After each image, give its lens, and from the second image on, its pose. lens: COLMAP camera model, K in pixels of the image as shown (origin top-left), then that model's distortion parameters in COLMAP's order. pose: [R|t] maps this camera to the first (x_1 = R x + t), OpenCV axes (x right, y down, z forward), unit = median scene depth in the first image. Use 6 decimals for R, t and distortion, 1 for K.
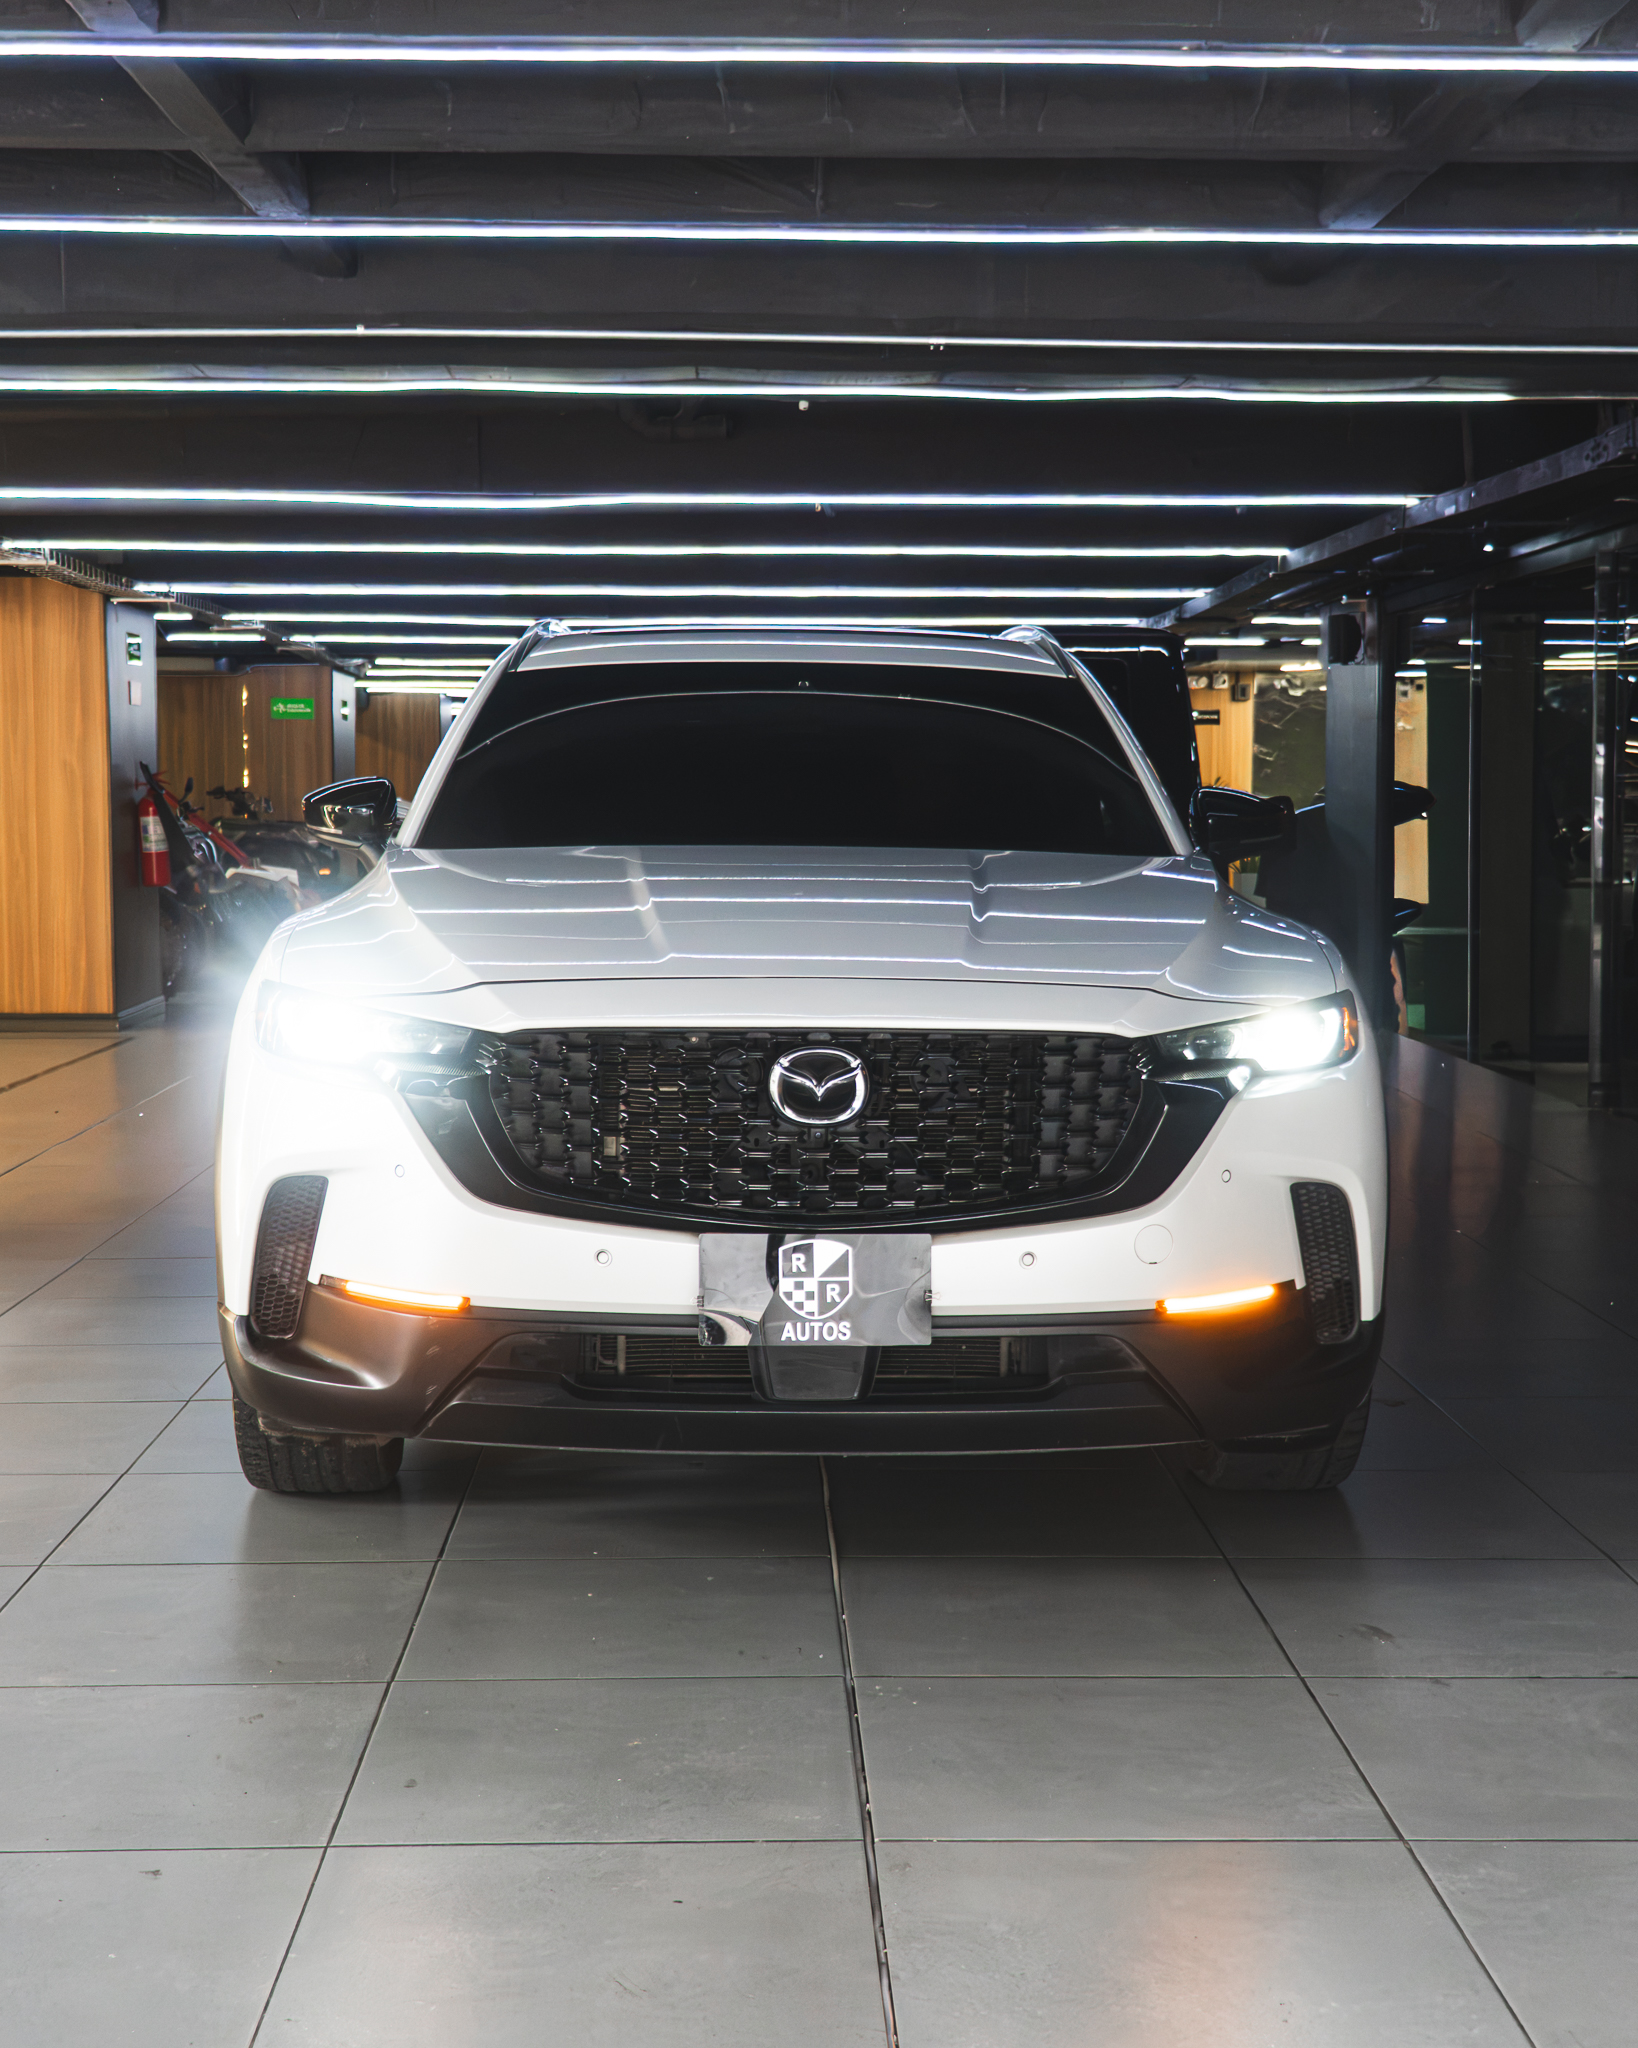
lens RADIAL K [[3253.8, 0, 805.6], [0, 3253.8, 1097.7], [0, 0, 1]] dist [-0.007567, 0.049191]
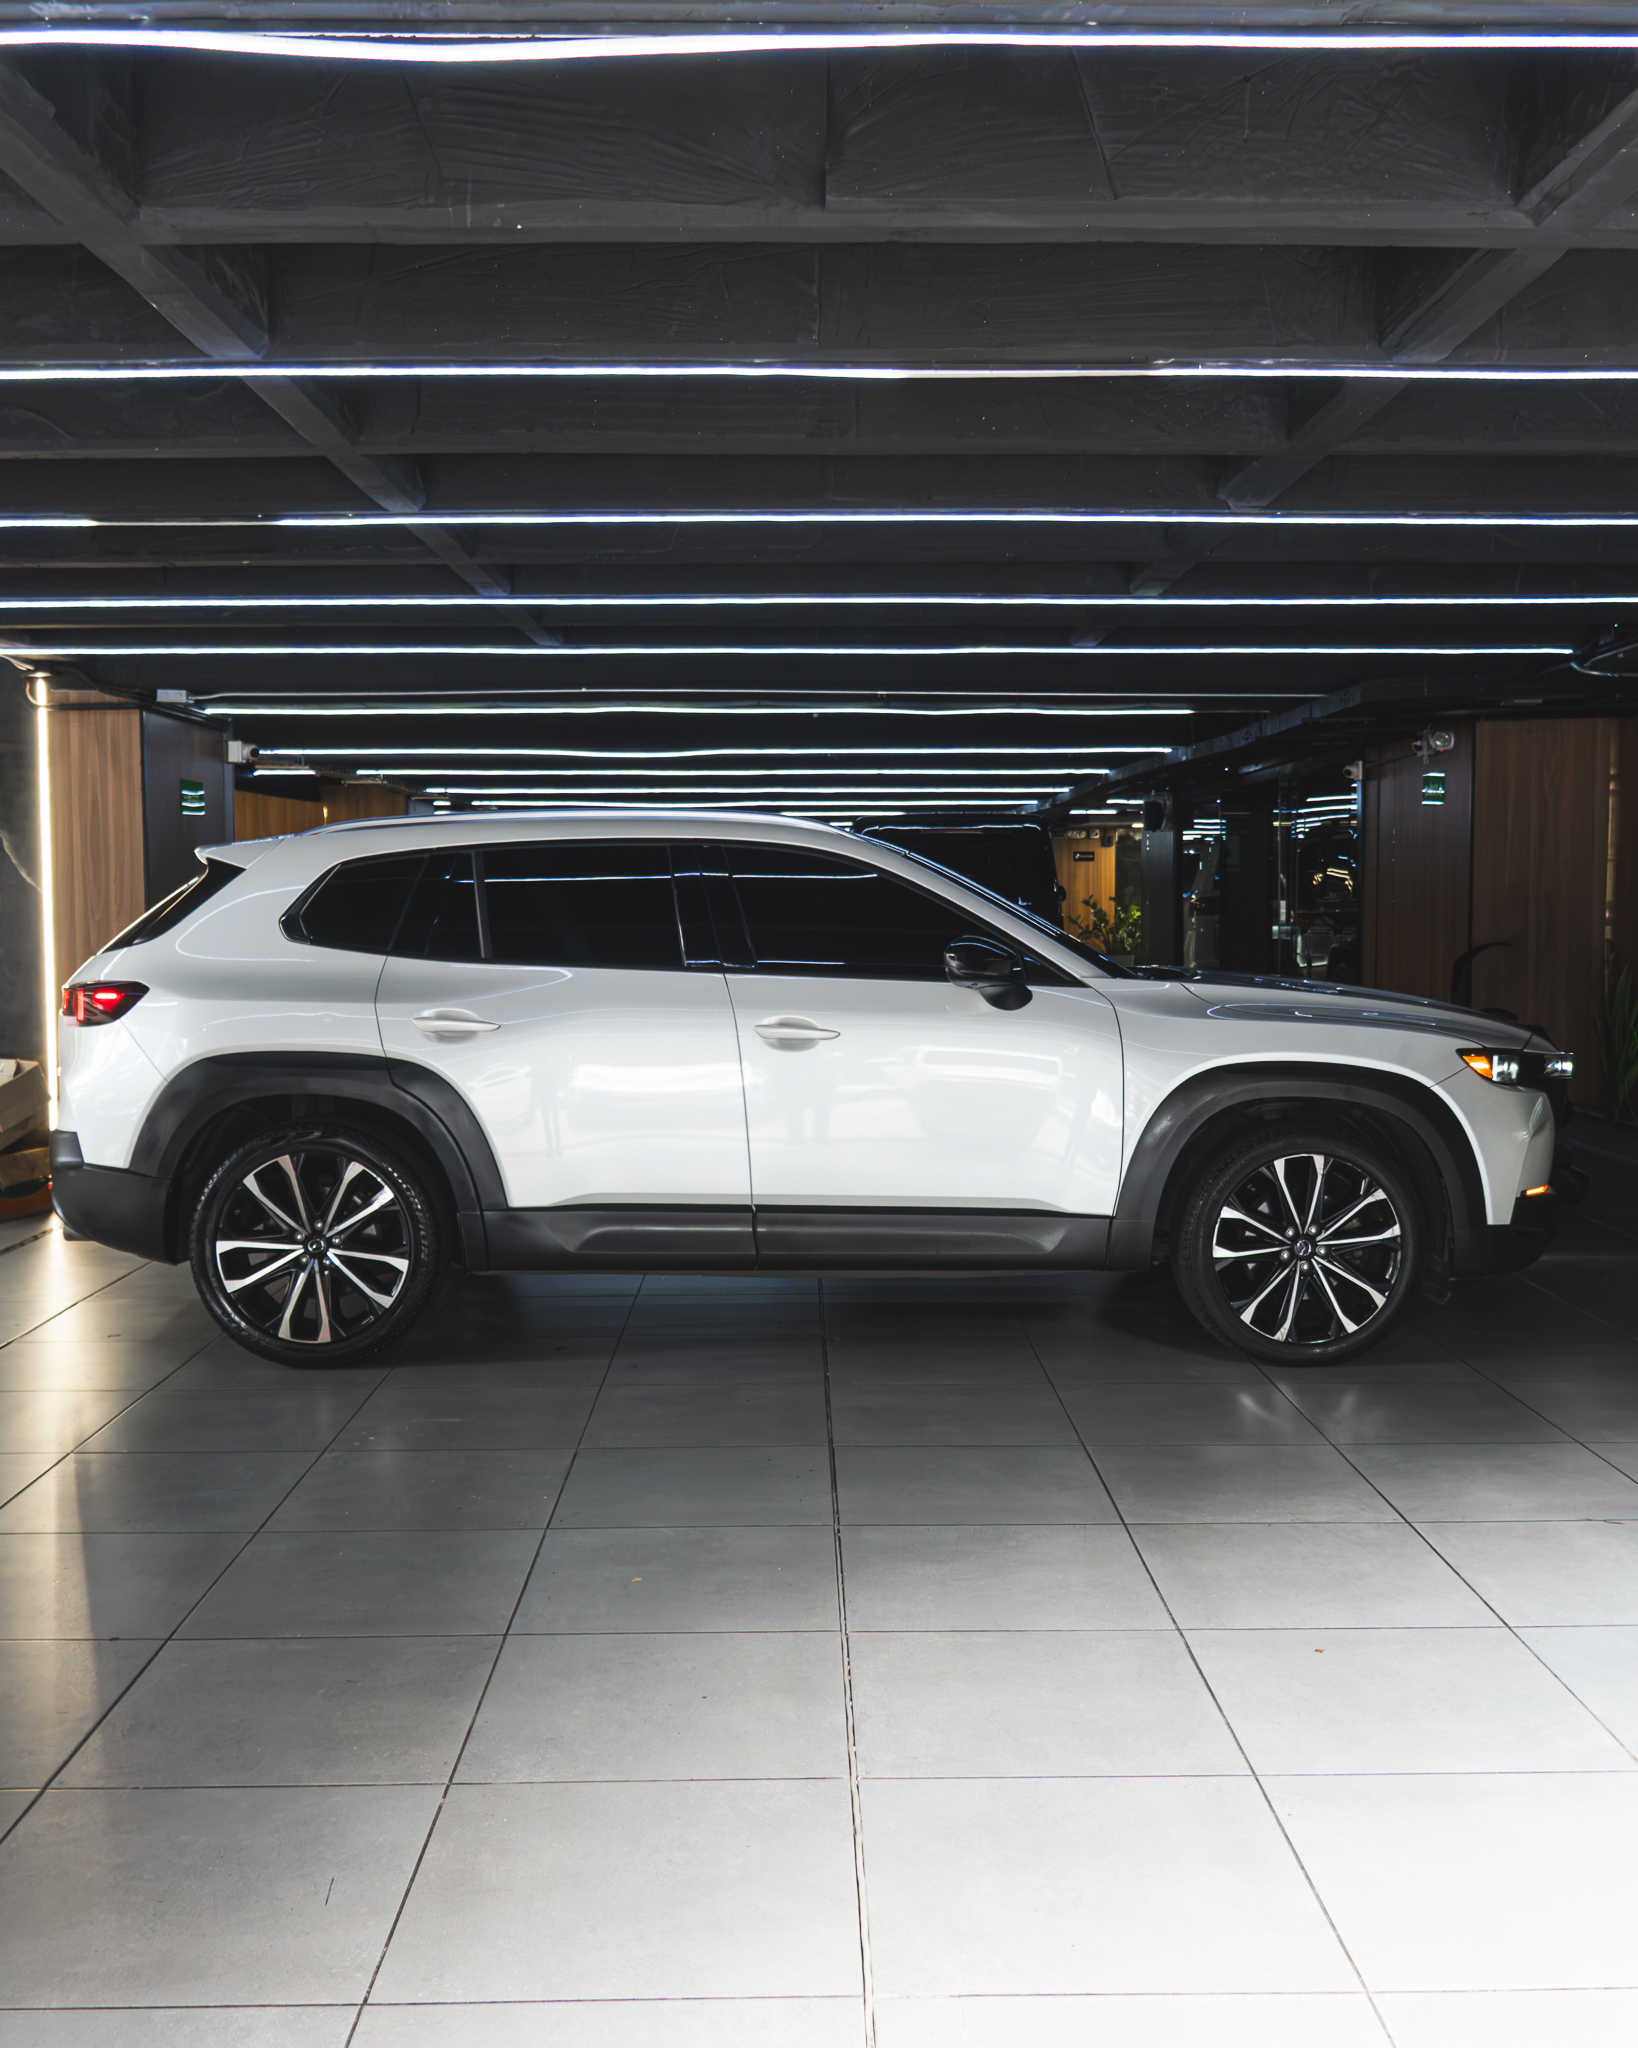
lens RADIAL K [[2212.7, 0, 810.0], [0, 2212.7, 1029.5], [0, 0, 1]] dist [-0.024657, -0.019282]
pose [[0.999900, -0.004097, -0.013522, 0.007452], [0.003639, 0.999425, -0.033721, 0.005737], [0.013653, 0.033668, 0.999340, -0.155213]]
